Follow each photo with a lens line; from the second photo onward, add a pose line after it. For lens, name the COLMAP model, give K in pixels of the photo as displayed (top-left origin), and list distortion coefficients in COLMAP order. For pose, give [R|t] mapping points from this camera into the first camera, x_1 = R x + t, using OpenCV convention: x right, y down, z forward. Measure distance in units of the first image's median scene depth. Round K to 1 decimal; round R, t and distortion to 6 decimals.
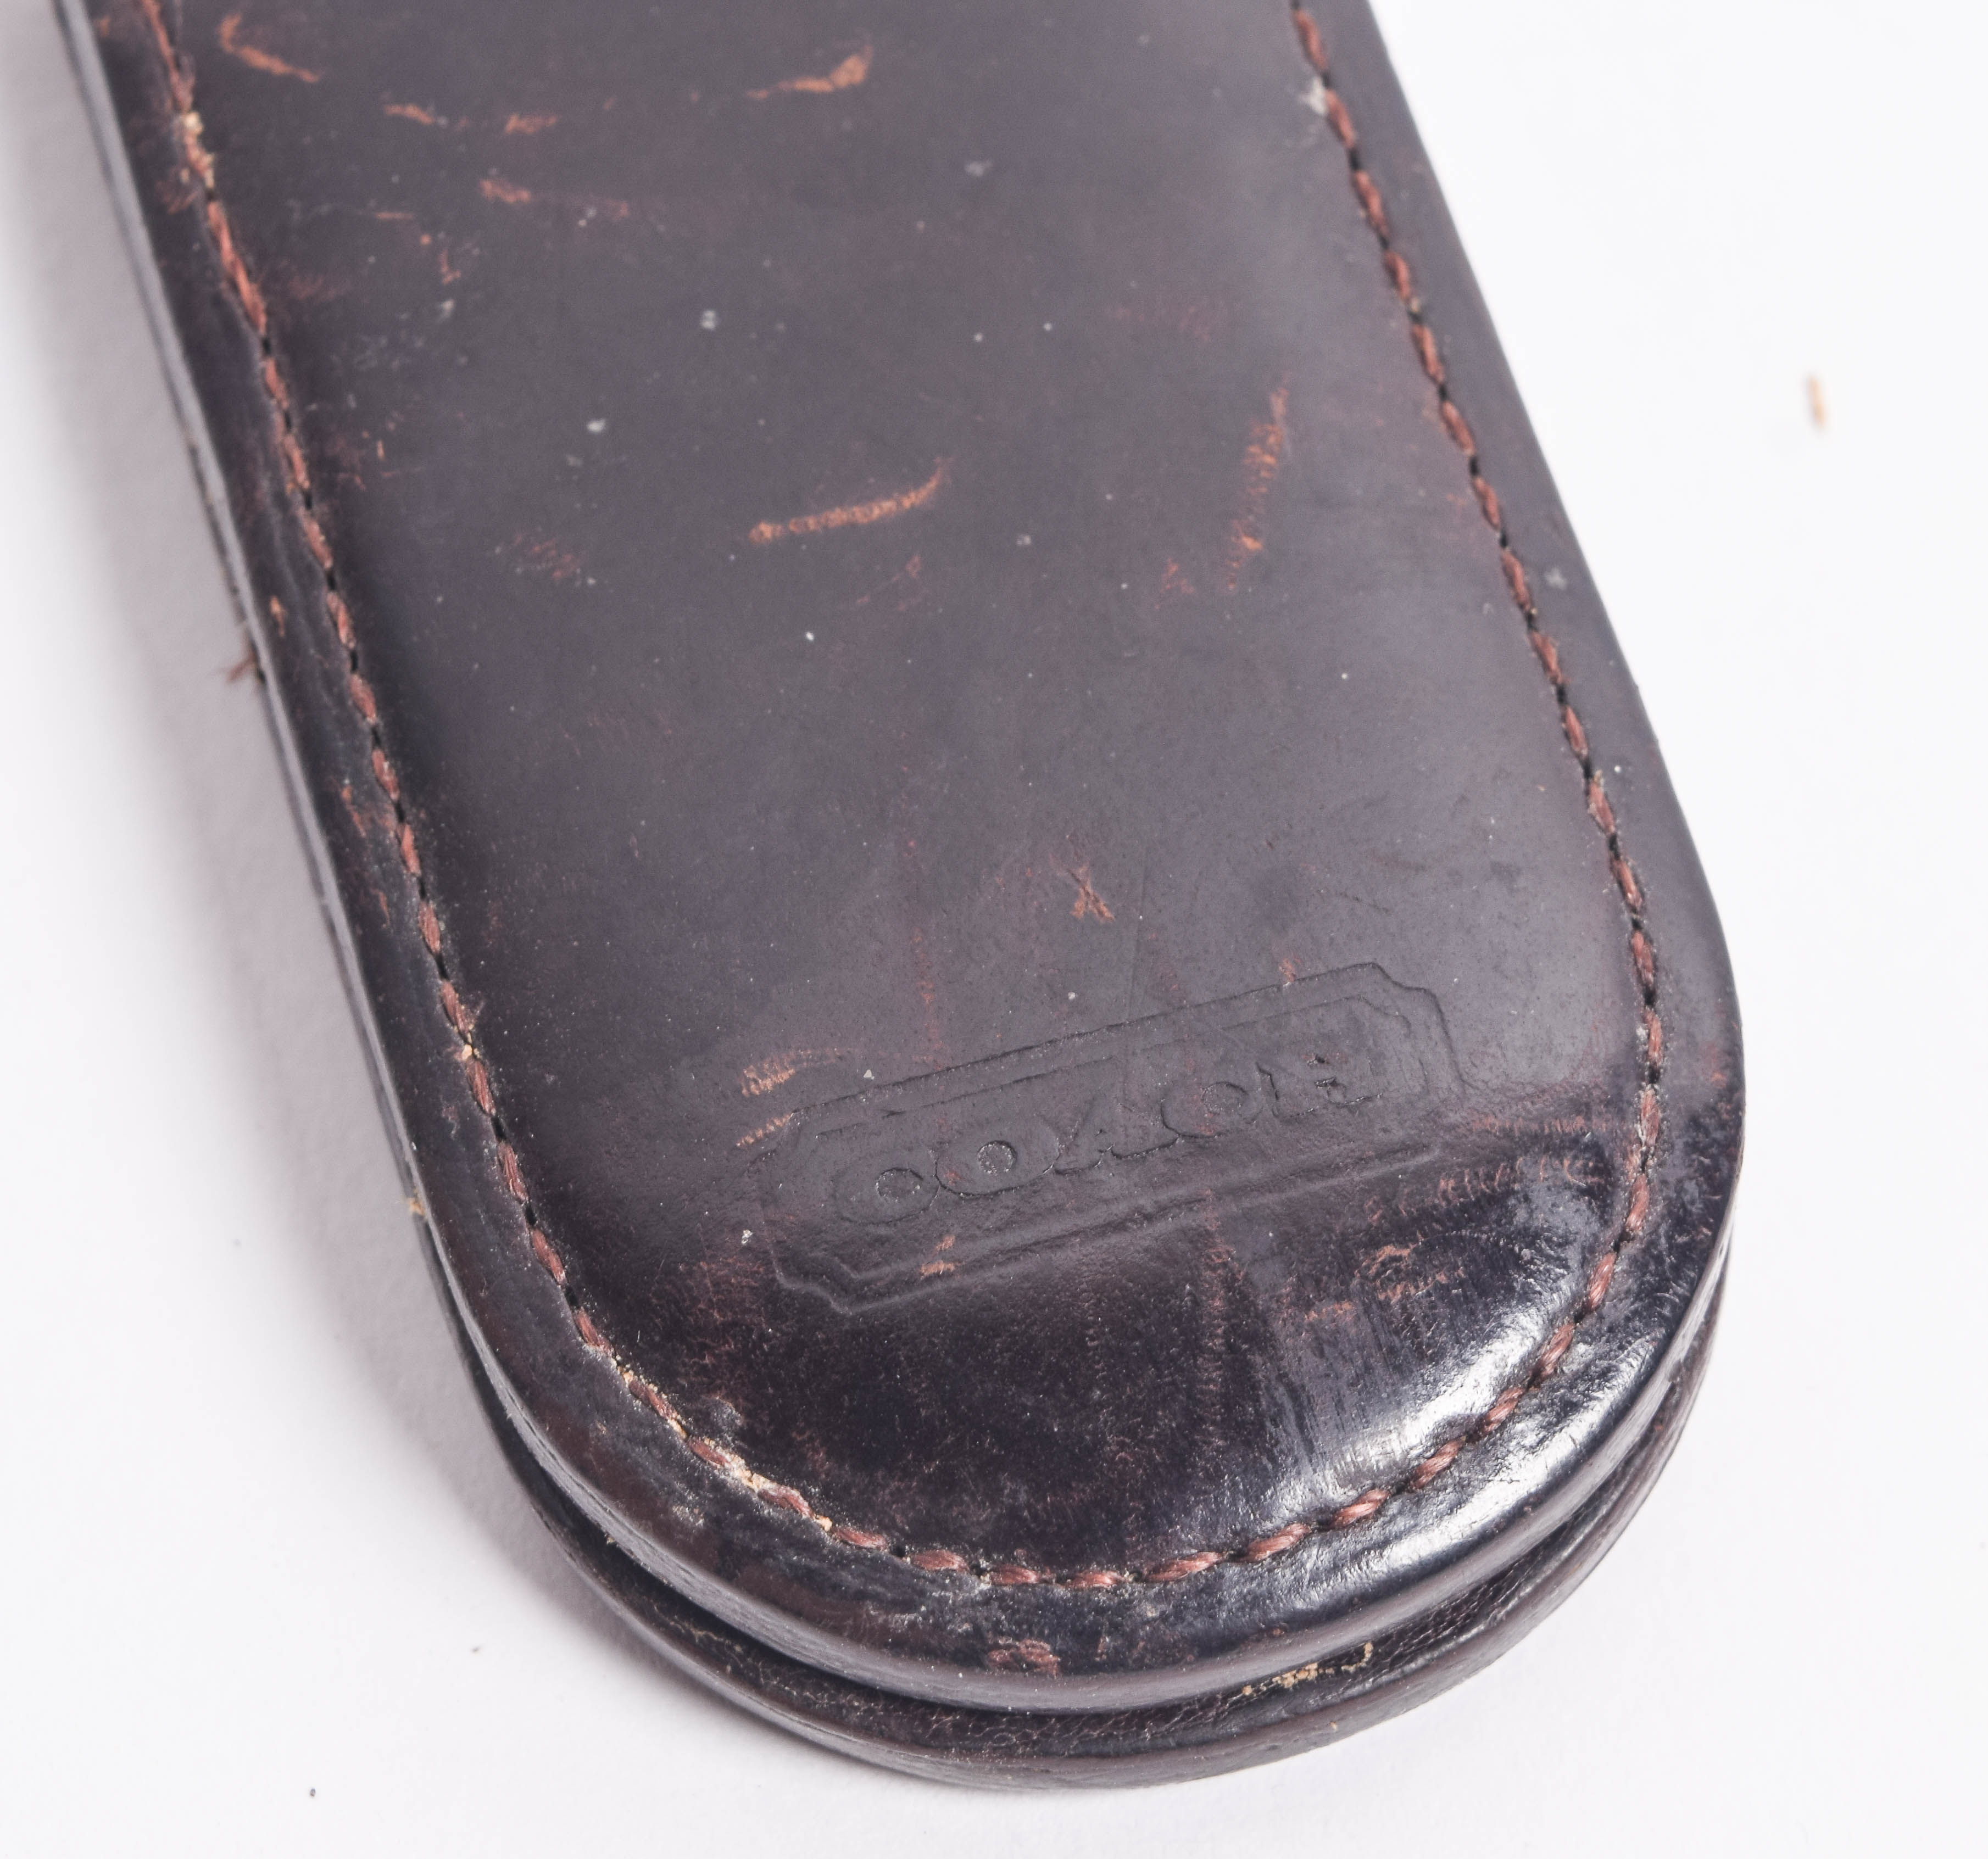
lens RADIAL K [[5525.4, 0, 994.6], [0, 5525.4, 924.5], [0, 0, 1]] dist [0.140241, 0.000000]
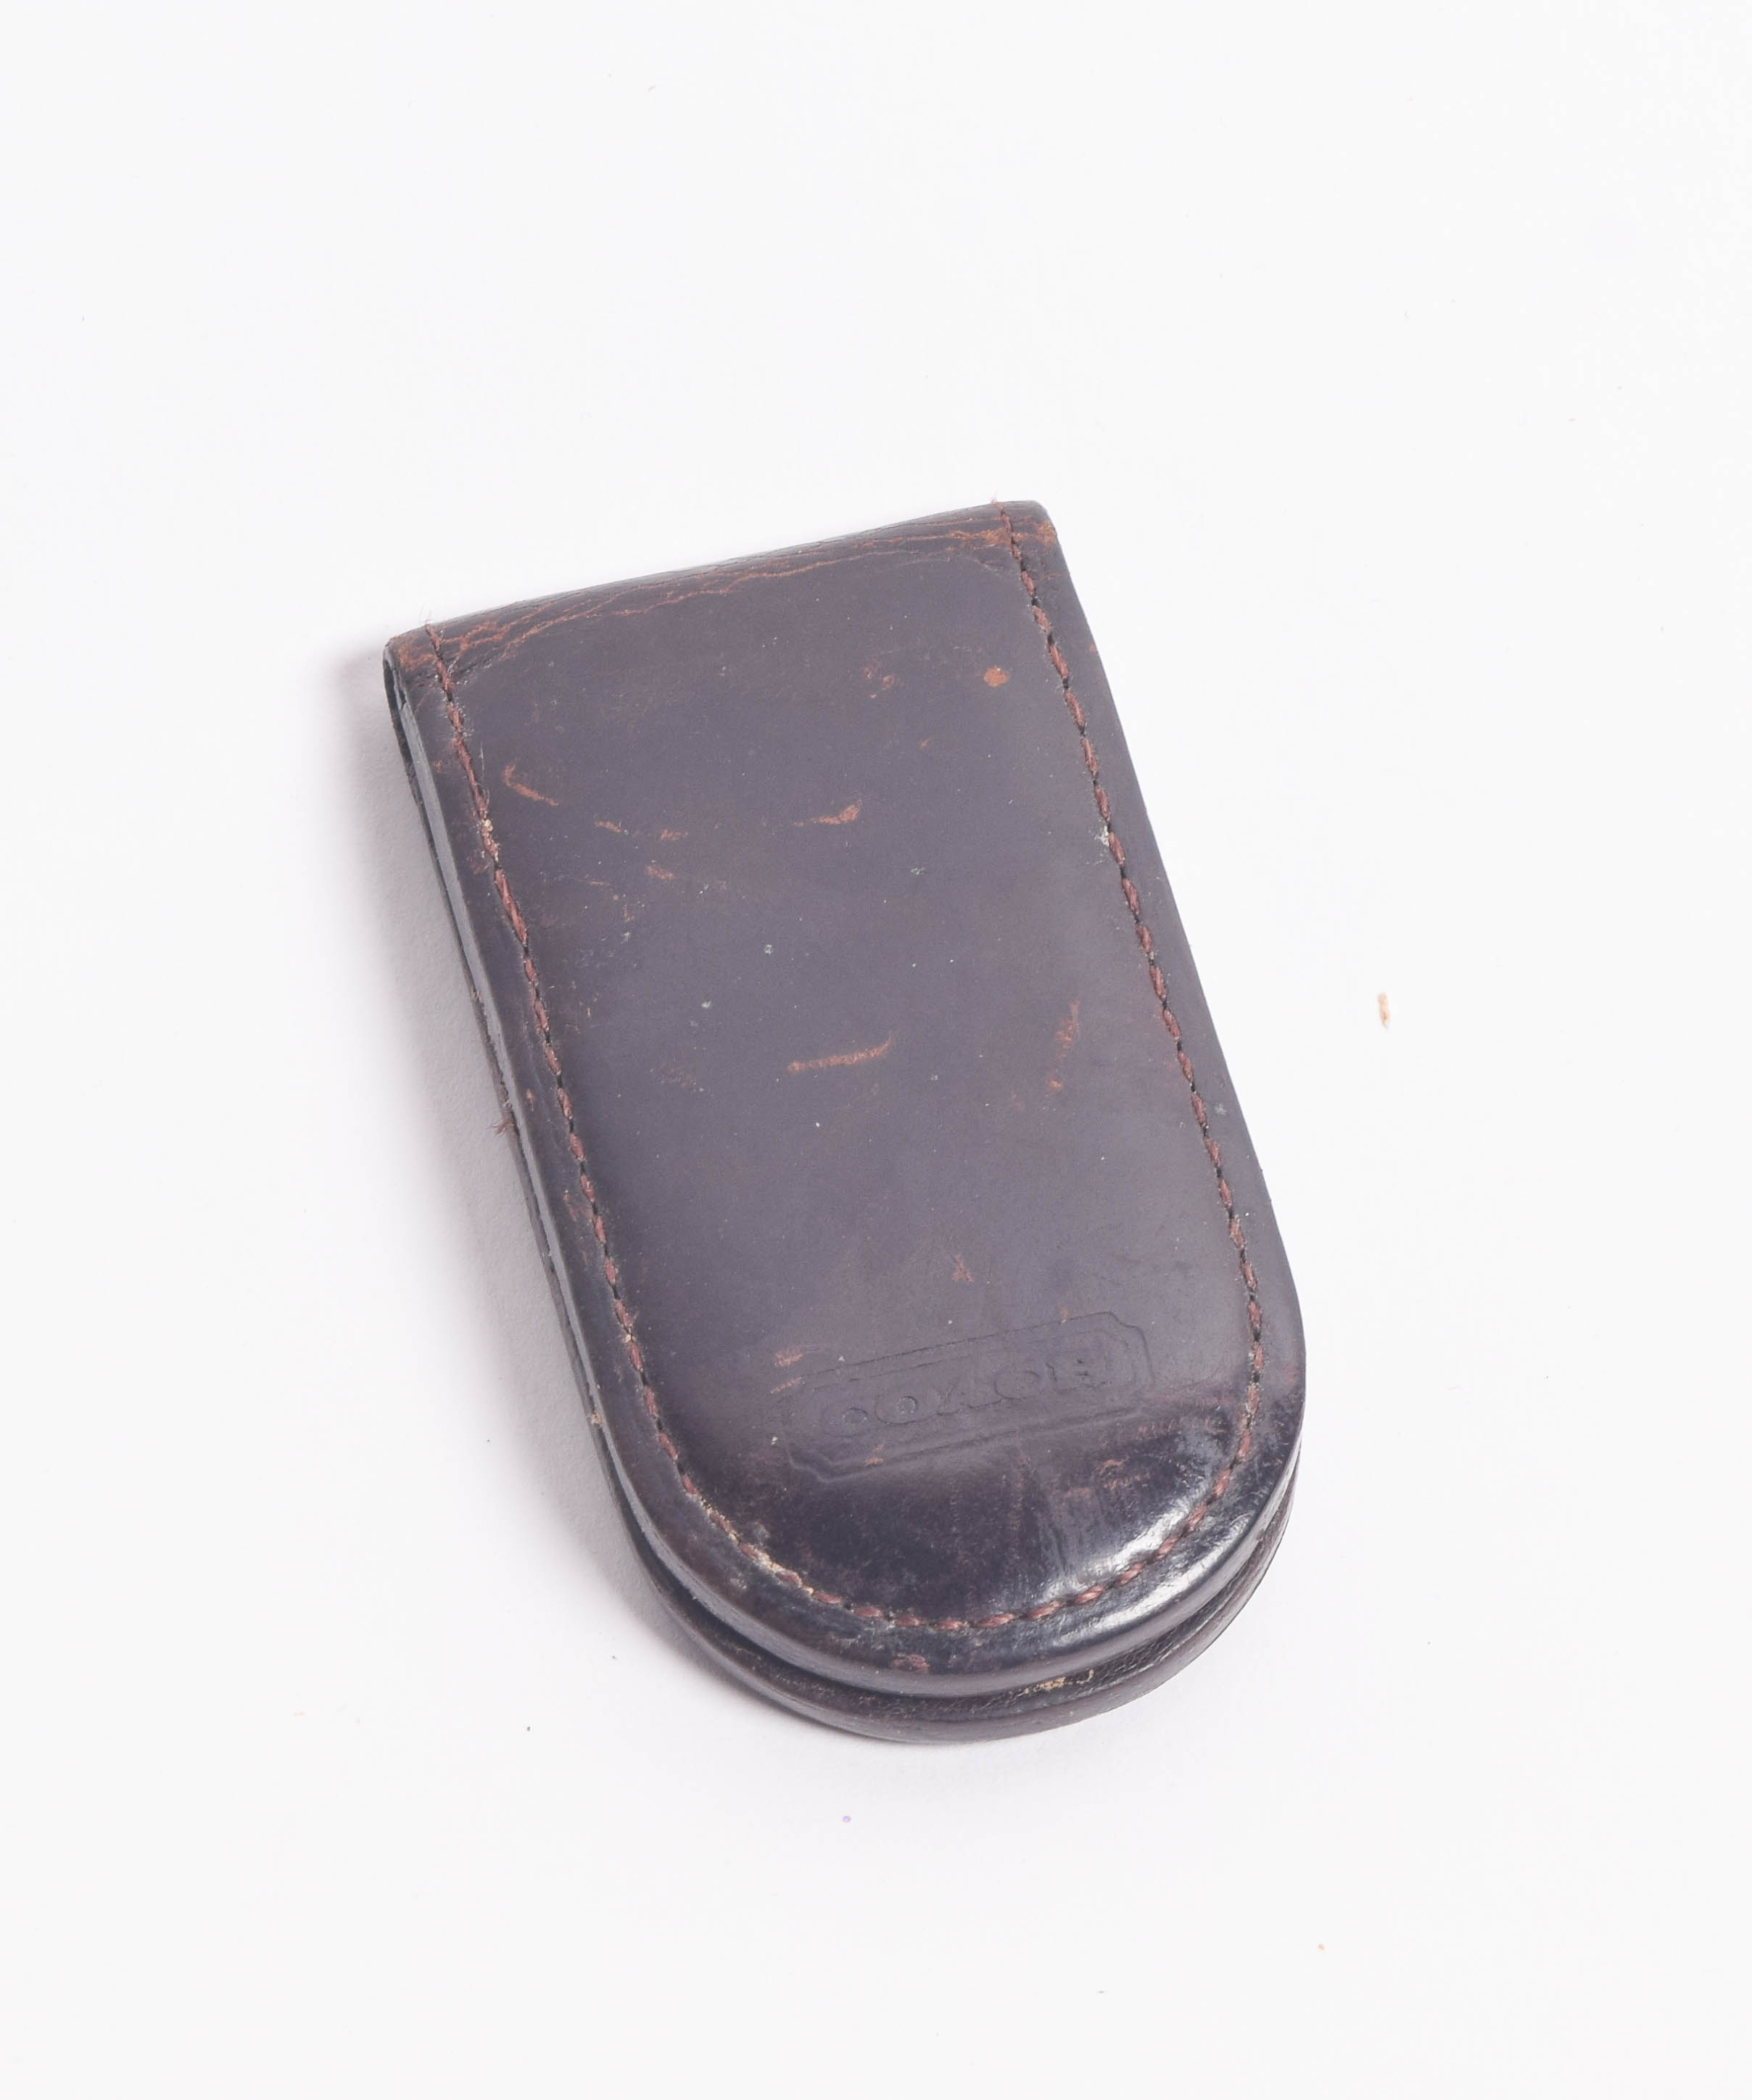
lens RADIAL K [[5536.5, 0, 876.7], [0, 5536.5, 1052.7], [0, 0, 1]] dist [-0.062265, 0.000000]
pose [[0.999029, 0.043983, 0.002596, -0.019768], [-0.043818, 0.997980, -0.045990, 0.008989], [-0.004614, 0.045832, 0.998939, -0.883192]]
